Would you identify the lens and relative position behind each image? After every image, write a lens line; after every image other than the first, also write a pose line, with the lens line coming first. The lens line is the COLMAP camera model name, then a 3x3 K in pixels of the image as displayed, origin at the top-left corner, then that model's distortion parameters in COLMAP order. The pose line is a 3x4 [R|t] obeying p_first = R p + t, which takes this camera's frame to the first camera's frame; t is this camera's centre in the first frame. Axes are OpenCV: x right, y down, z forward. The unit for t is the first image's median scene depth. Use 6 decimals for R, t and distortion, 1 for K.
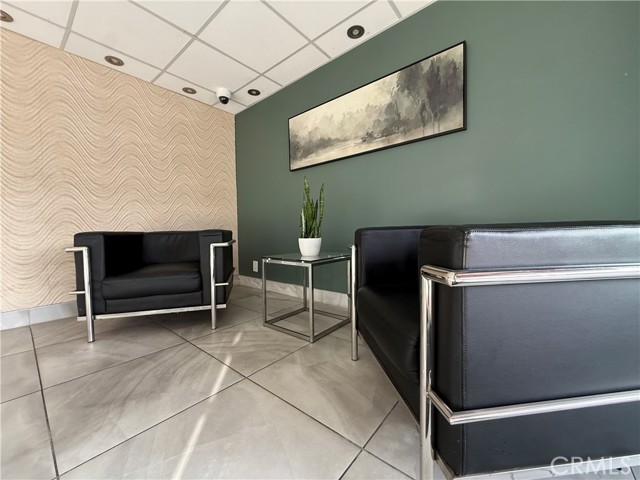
lens RADIAL K [[254.3, 0, 319.2], [0, 254.3, 239.1], [0, 0, 1]] dist [-0.000479, -0.000116]
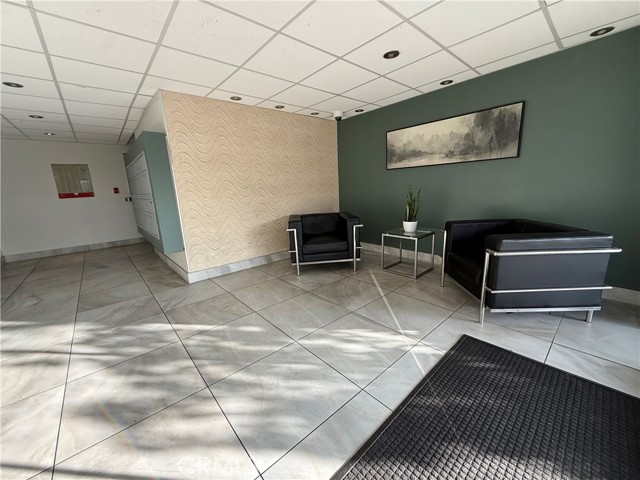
lens RADIAL K [[254.3, 0, 319.2], [0, 254.3, 239.1], [0, 0, 1]] dist [-0.000479, -0.000116]
pose [[0.987134, 0.006139, -0.159775, -0.379298], [0.022121, 0.984411, 0.174488, -0.203647], [0.158355, -0.175778, 0.971610, -0.789212]]
